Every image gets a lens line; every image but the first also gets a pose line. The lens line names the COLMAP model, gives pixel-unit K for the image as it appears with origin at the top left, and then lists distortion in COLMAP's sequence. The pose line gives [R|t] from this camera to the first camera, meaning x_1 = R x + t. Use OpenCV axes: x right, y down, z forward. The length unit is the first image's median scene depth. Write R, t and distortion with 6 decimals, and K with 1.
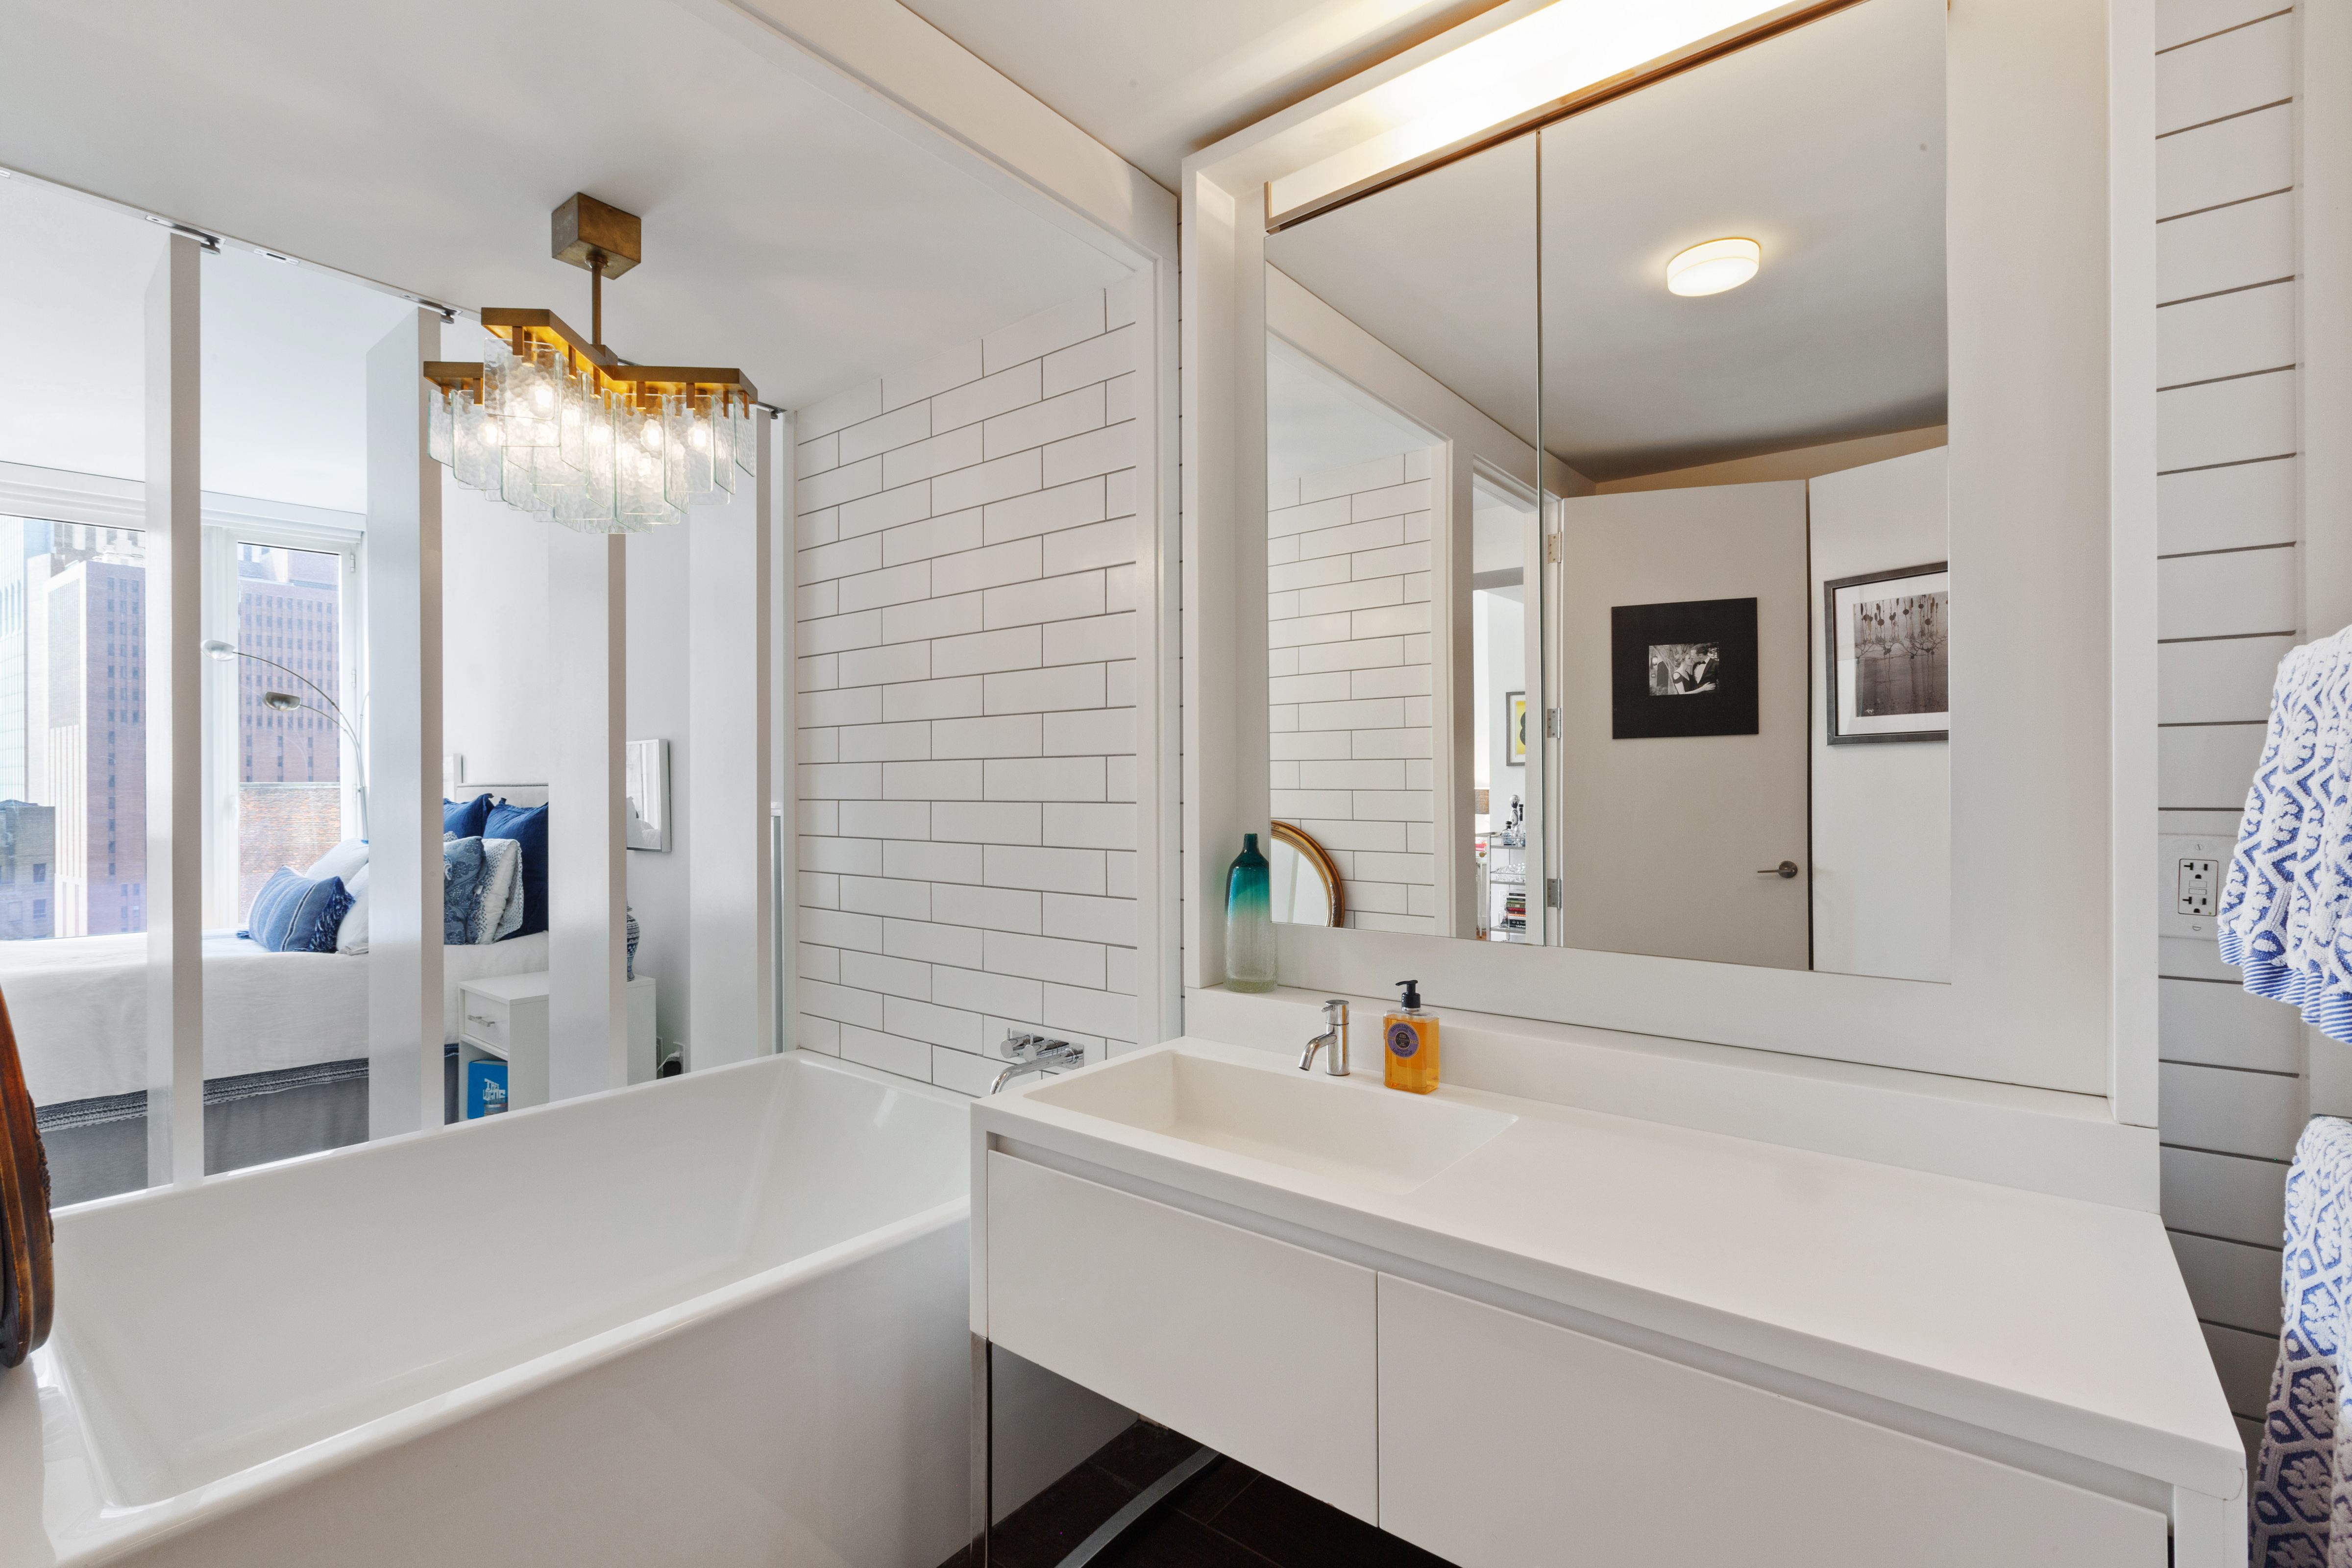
lens RADIAL K [[1051.5, 0, 1160.0], [0, 1051.5, 784.4], [0, 0, 1]] dist [-0.000118, -0.000713]
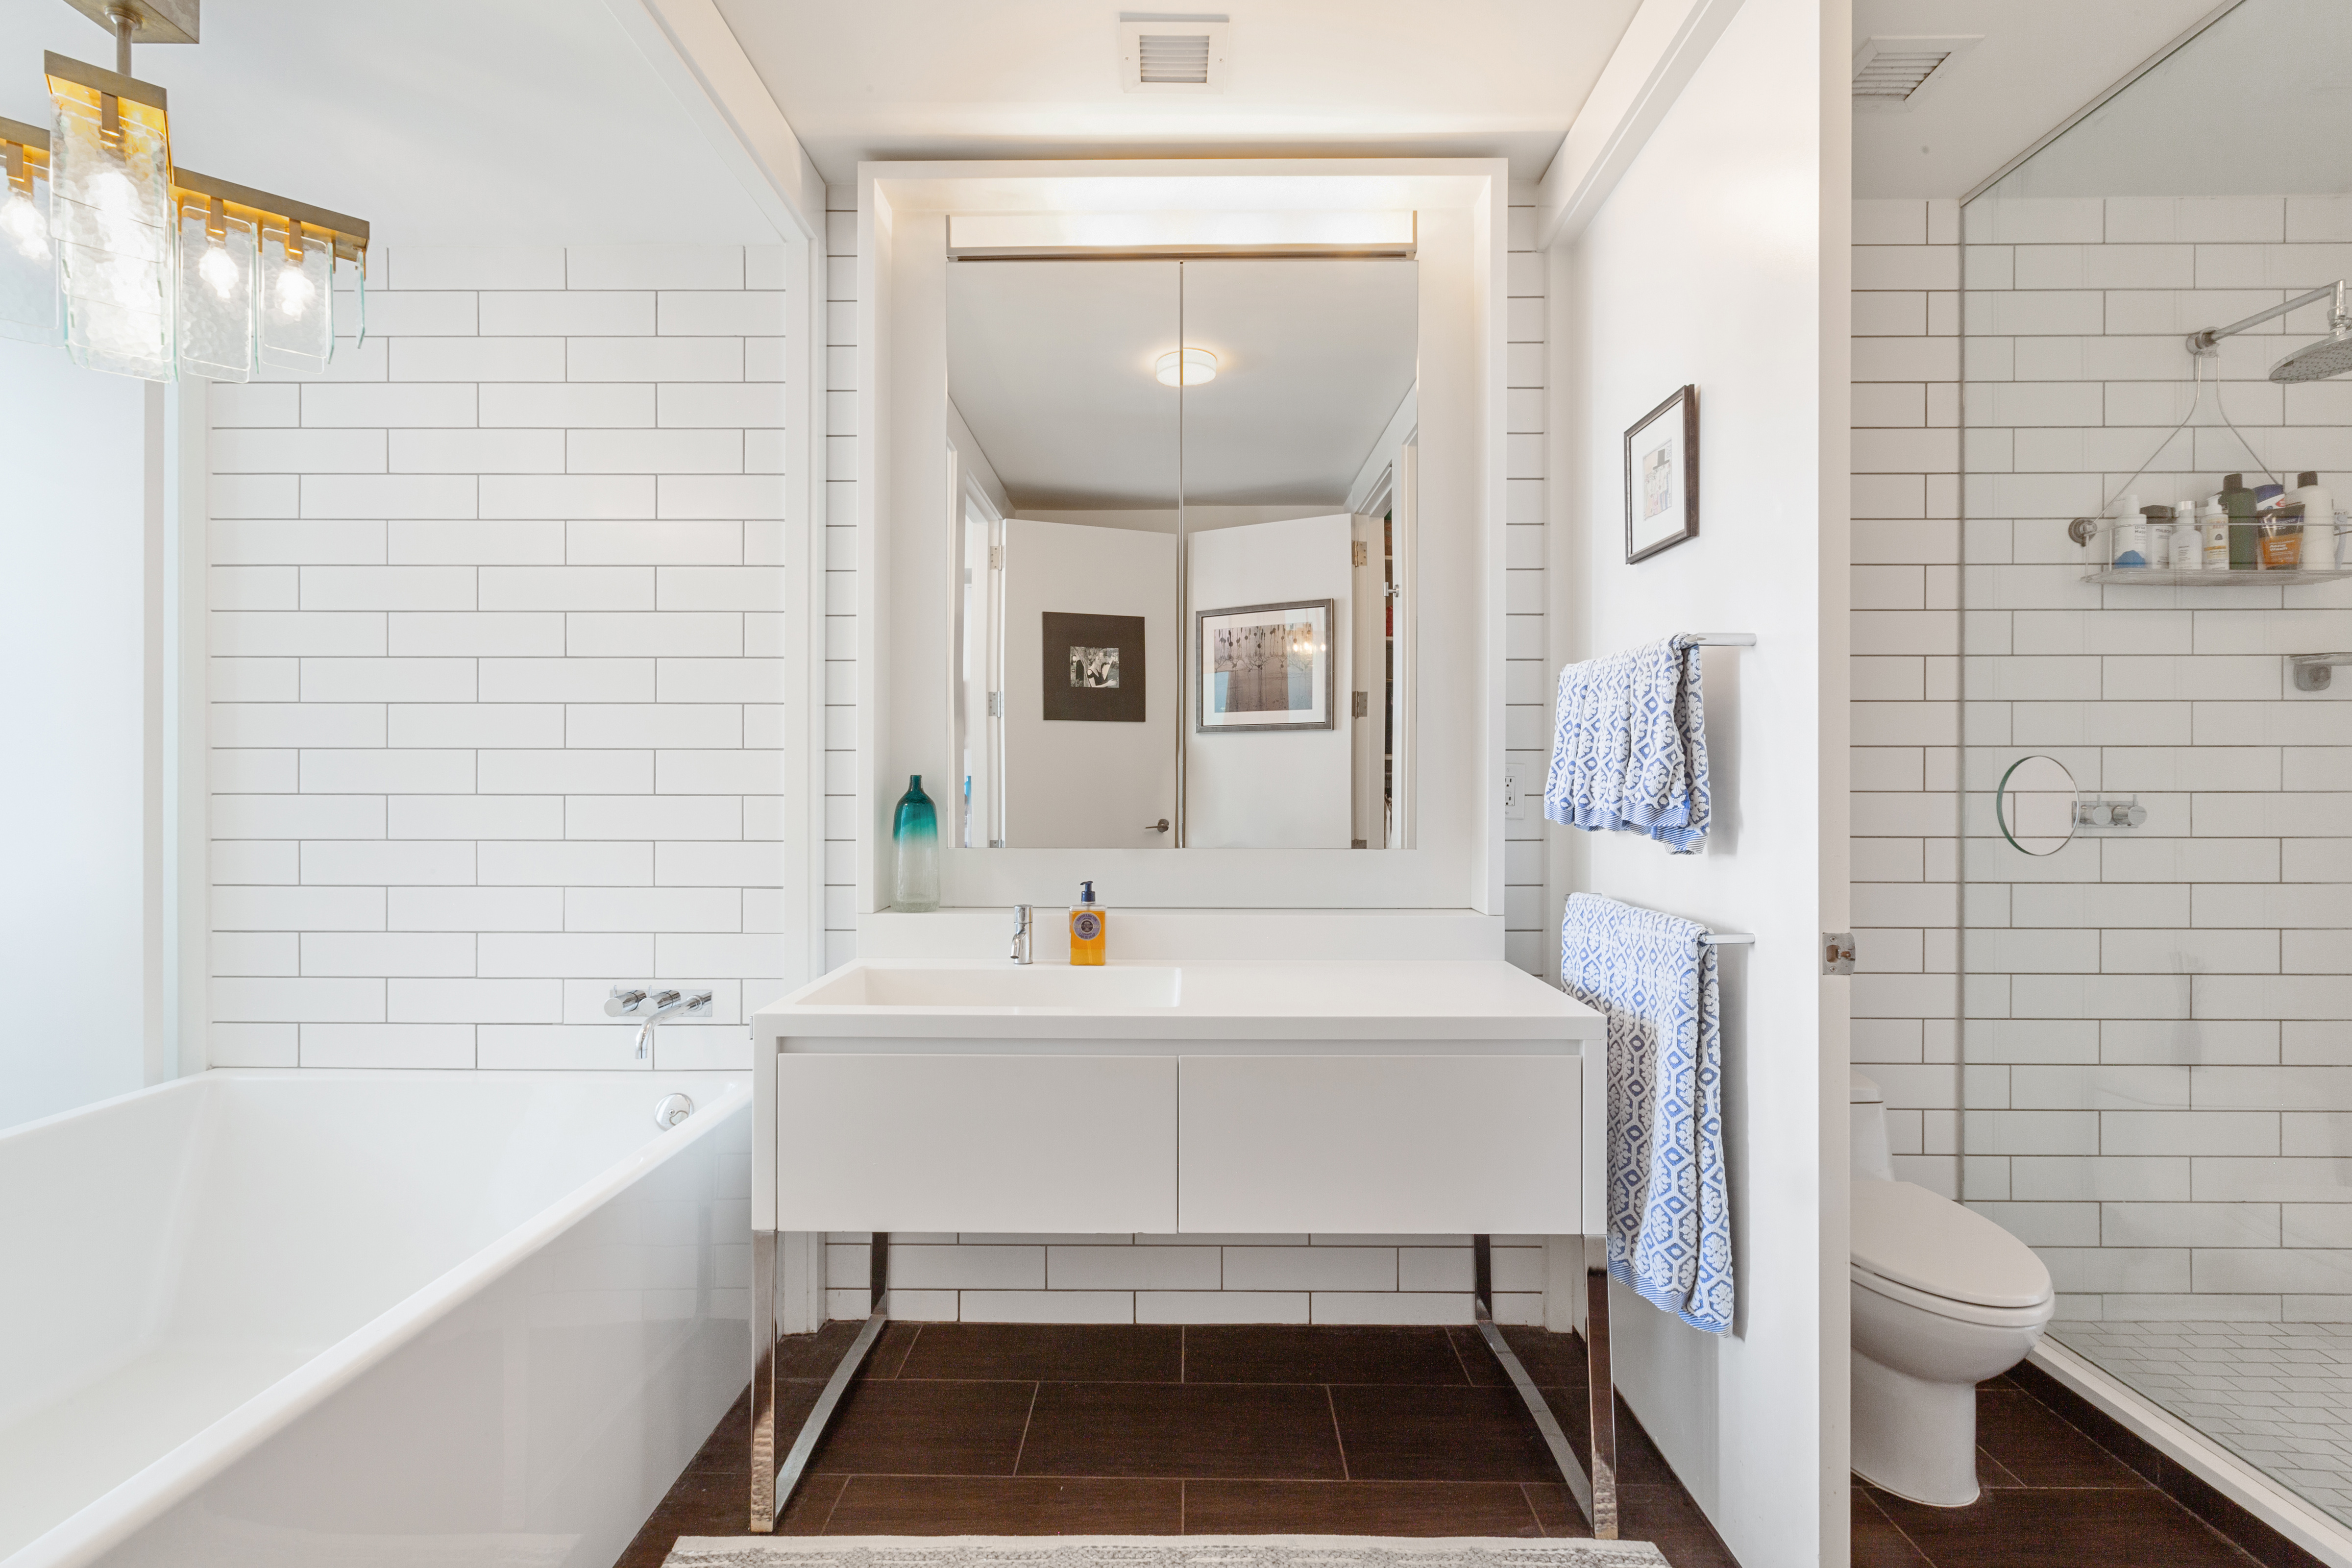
lens RADIAL K [[1051.5, 0, 1160.0], [0, 1051.5, 784.4], [0, 0, 1]] dist [-0.000118, -0.000713]
pose [[0.789410, 0.004385, 0.613851, -0.351882], [-0.006298, 0.999980, 0.000956, 0.046986], [-0.613834, -0.004620, 0.789421, -0.057660]]
